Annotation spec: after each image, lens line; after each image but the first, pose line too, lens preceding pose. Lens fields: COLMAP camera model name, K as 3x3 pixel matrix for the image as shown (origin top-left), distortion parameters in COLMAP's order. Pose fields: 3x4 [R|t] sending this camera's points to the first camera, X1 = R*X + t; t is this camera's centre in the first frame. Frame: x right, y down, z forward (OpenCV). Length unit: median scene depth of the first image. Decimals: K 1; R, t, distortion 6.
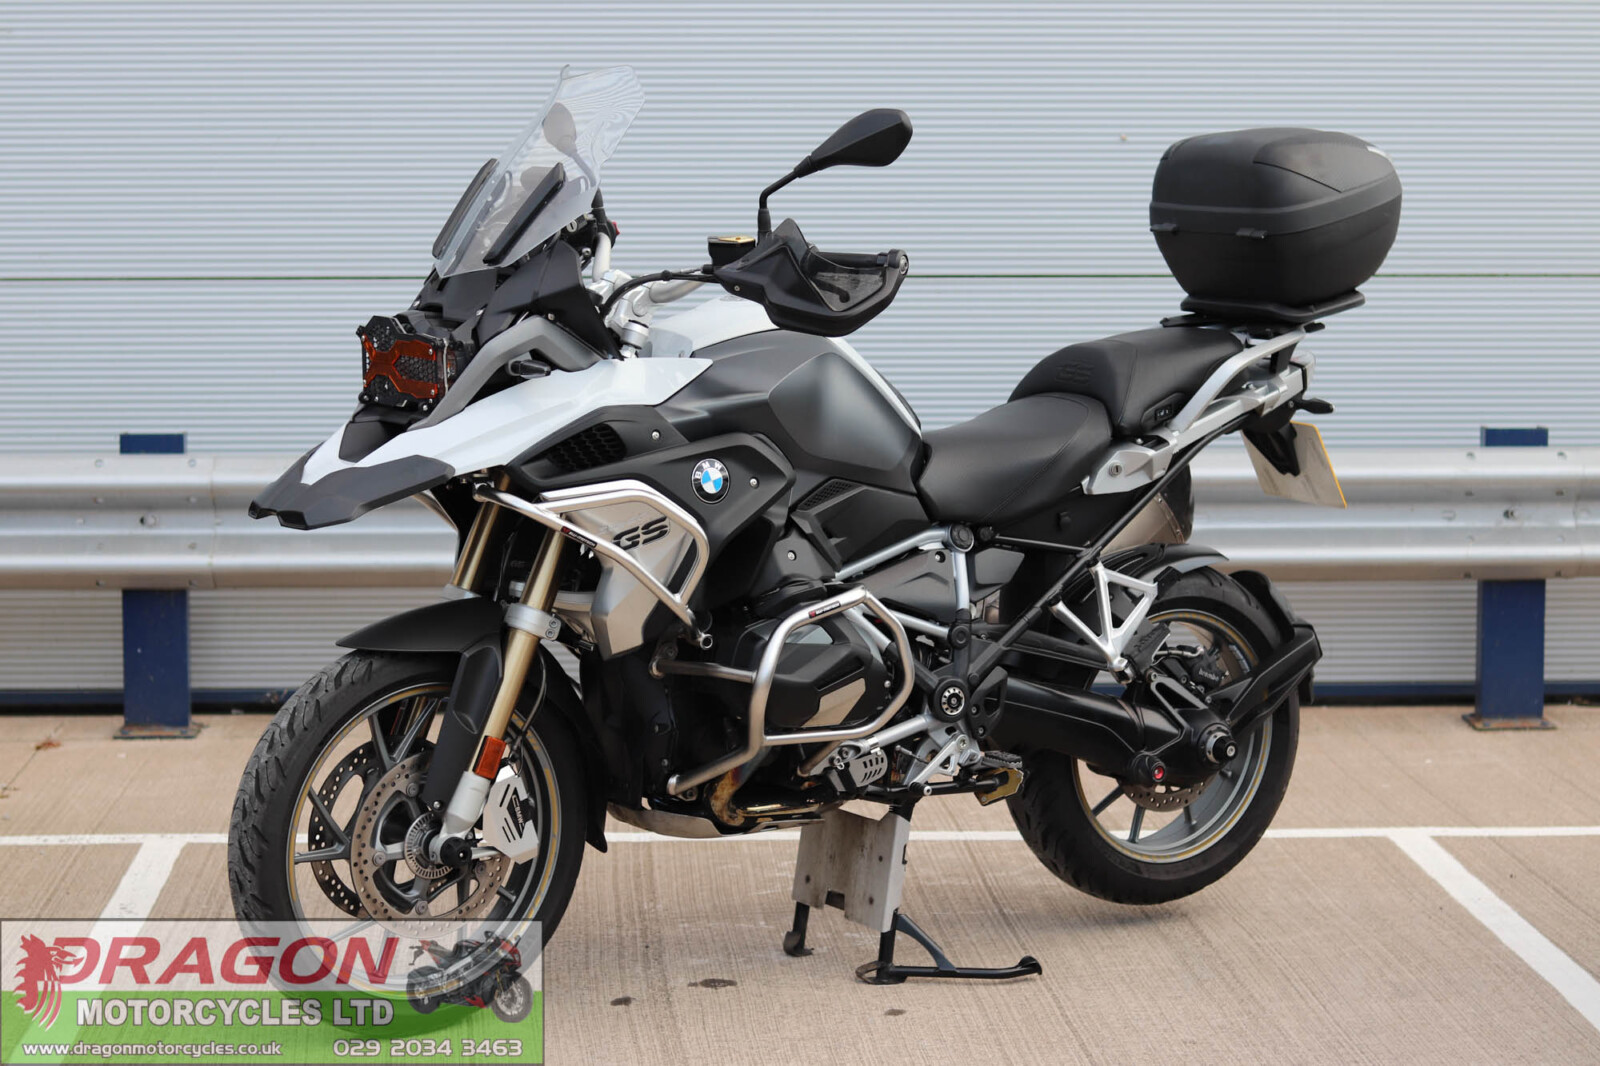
lens RADIAL K [[3800.7, 0, 800.0], [0, 3800.7, 533.0], [0, 0, 1]] dist [-0.082357, -0.416134]
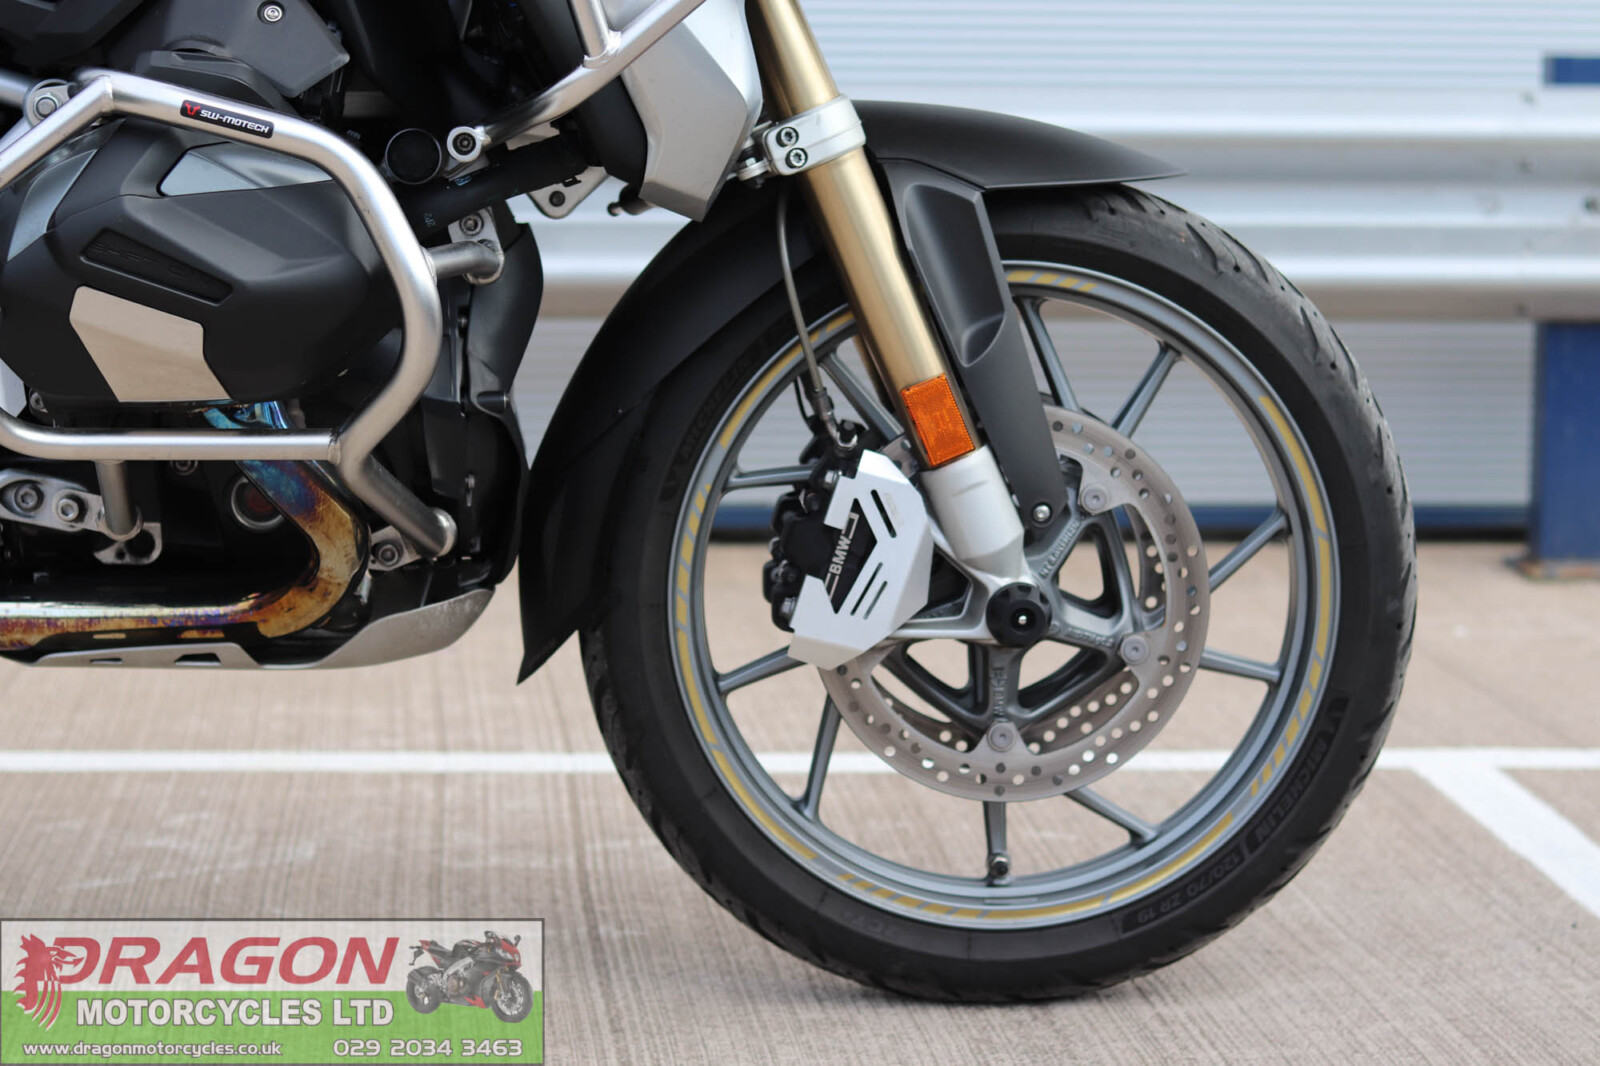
lens RADIAL K [[3800.7, 0, 800.0], [0, 3800.7, 533.0], [0, 0, 1]] dist [-0.082357, -0.416134]
pose [[0.999518, 0.004822, 0.030658, 0.061332], [-0.005462, 0.999769, 0.020806, 0.041115], [-0.030550, -0.020963, 0.999313, 0.528841]]
